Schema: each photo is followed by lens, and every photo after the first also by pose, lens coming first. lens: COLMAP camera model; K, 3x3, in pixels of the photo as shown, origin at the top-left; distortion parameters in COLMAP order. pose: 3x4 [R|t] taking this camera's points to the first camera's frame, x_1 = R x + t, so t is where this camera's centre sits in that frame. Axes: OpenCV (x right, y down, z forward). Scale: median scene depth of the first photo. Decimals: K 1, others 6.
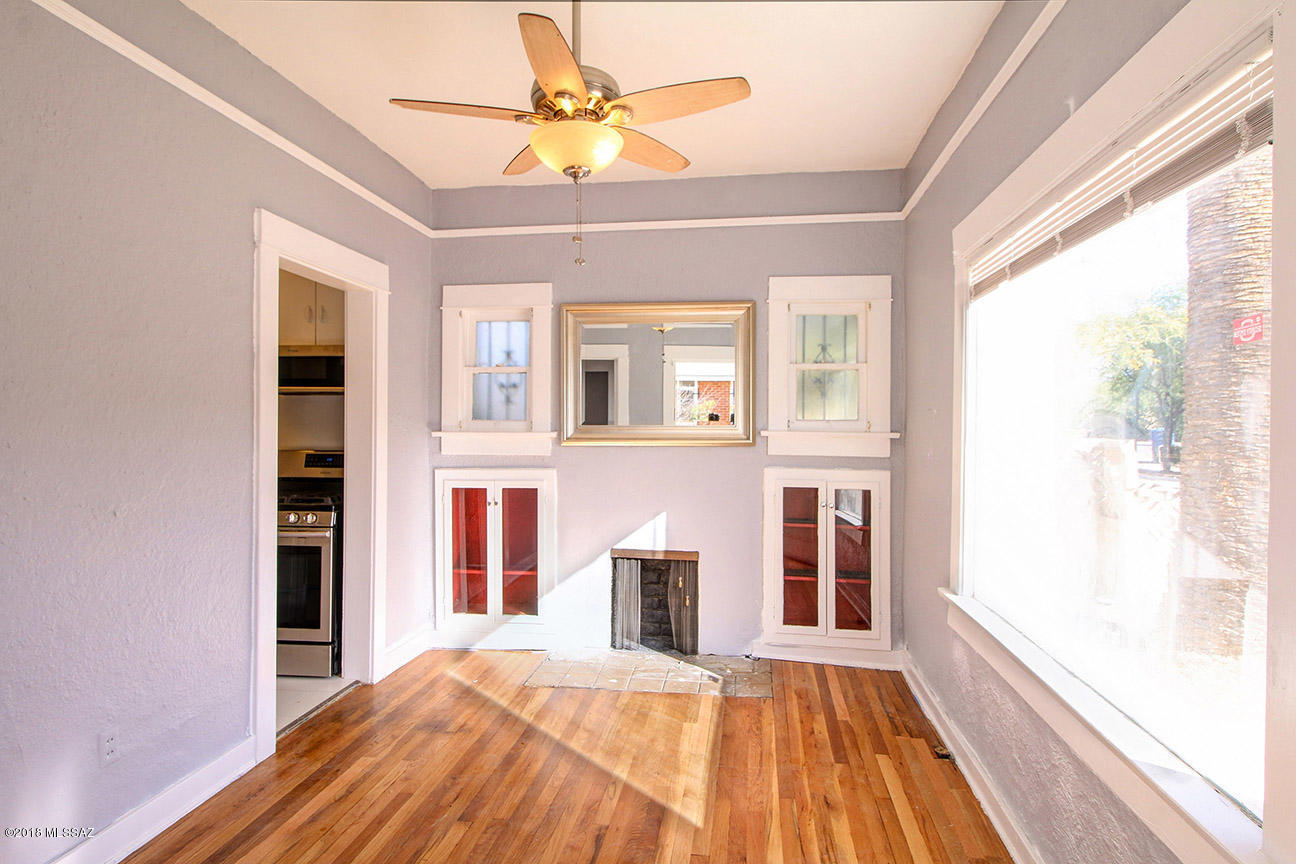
lens RADIAL K [[702.3, 0, 648.3], [0, 702.3, 436.3], [0, 0, 1]] dist [0.024561, -0.001681]
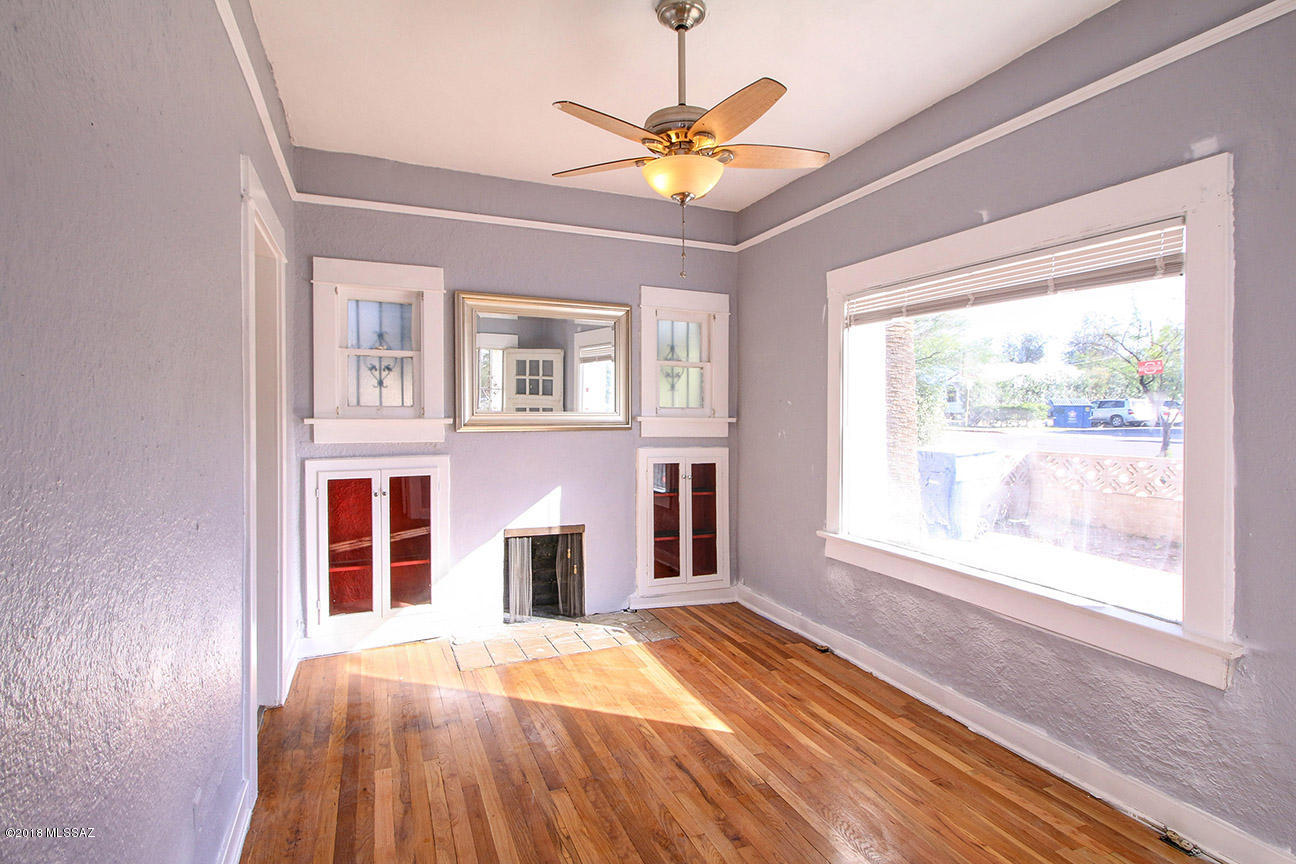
lens RADIAL K [[655.0, 0, 647.6], [0, 655.0, 427.1], [0, 0, 1]] dist [0.020793, 0.000140]
pose [[0.854414, -0.011729, 0.519461, -0.393662], [0.004411, 0.999873, 0.015322, -0.007024], [-0.519575, -0.010800, 0.854357, 0.057633]]
